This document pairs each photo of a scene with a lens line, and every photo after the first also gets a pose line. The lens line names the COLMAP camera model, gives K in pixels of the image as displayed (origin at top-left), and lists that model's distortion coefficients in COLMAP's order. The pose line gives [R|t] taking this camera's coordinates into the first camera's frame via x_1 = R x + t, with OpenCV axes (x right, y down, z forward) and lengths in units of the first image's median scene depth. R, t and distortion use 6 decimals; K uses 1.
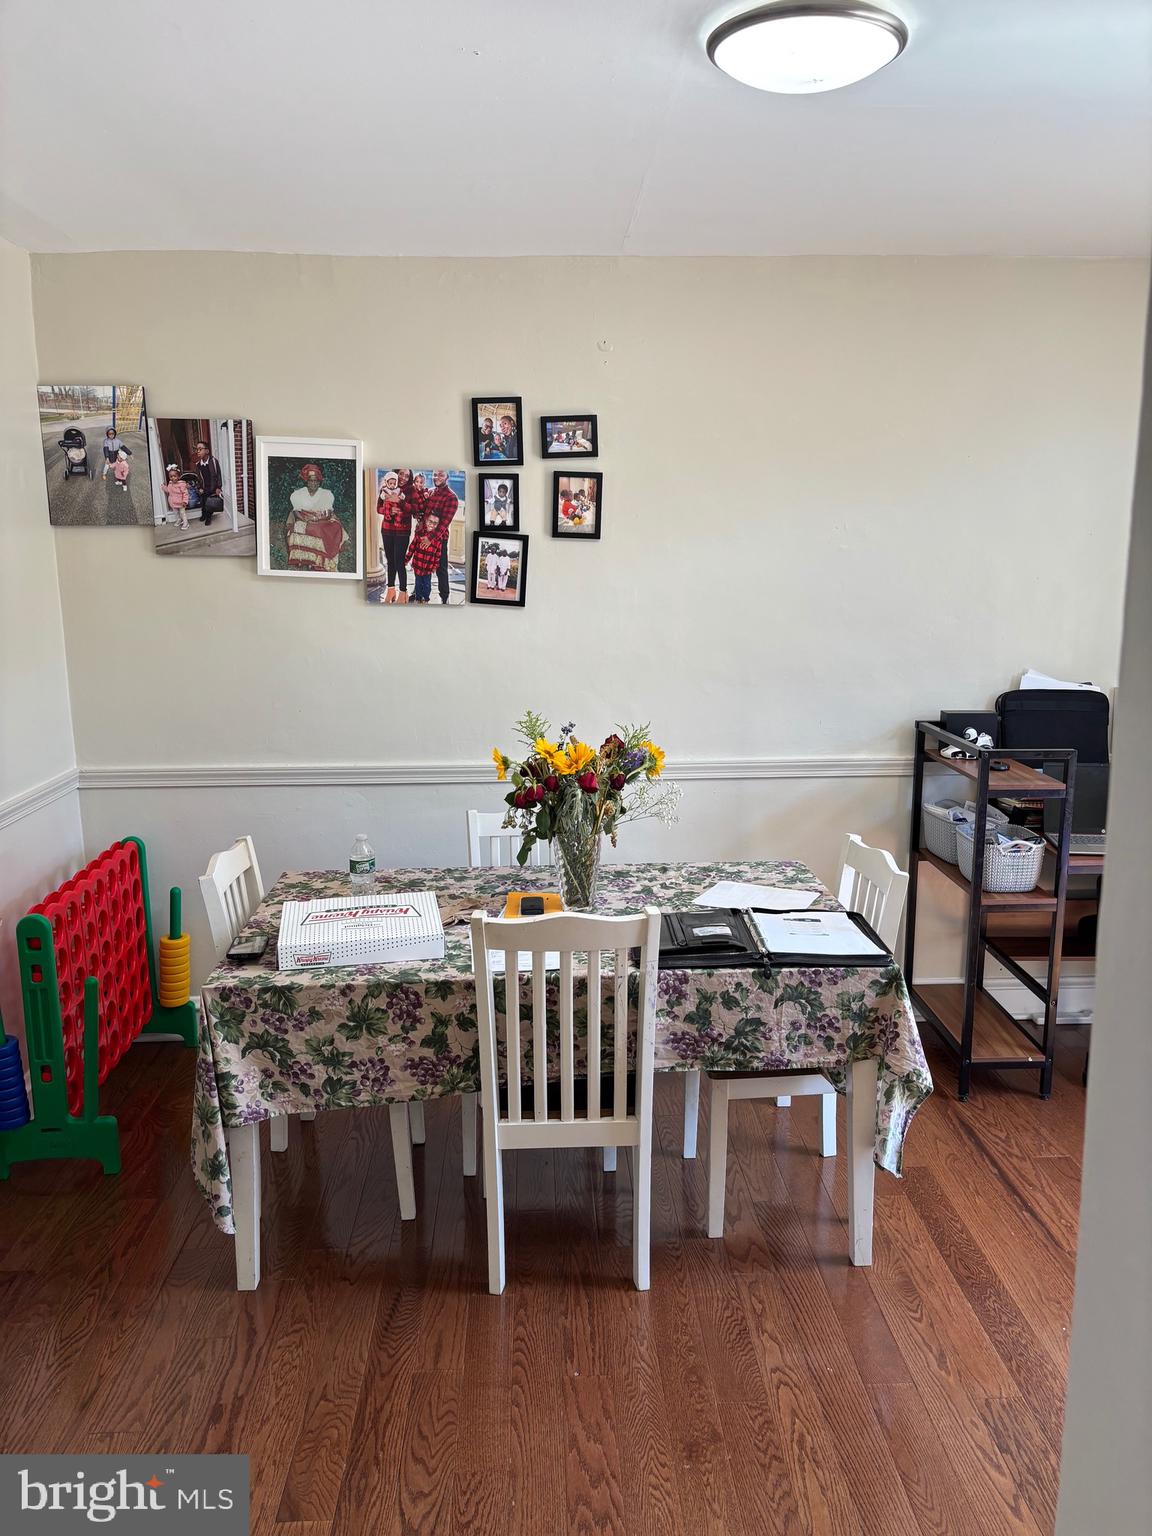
lens RADIAL K [[1189.8, 0, 575.7], [0, 1189.8, 765.3], [0, 0, 1]] dist [0.041389, -0.003226]
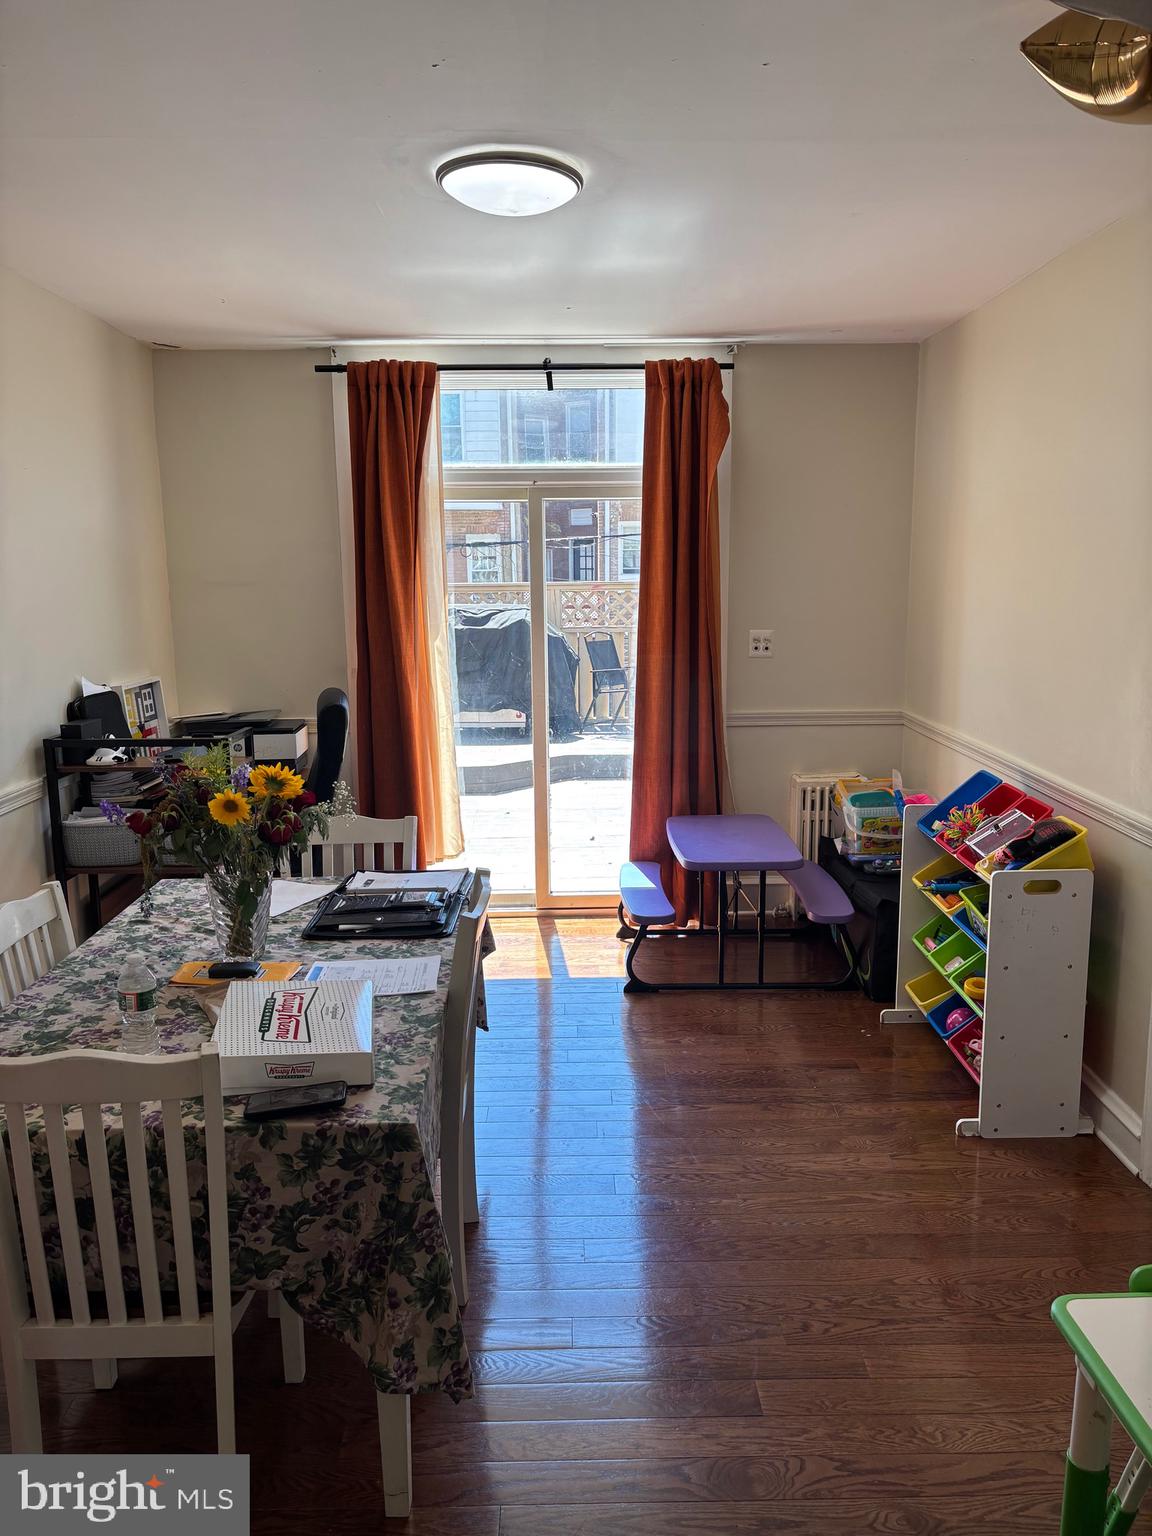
lens RADIAL K [[1189.8, 0, 581.5], [0, 1189.8, 773.1], [0, 0, 1]] dist [0.041389, -0.003226]
pose [[0.028382, -0.173117, 0.984492, -0.789950], [0.193973, 0.967121, 0.164471, -0.103597], [-0.980596, 0.186297, 0.061029, 0.627487]]
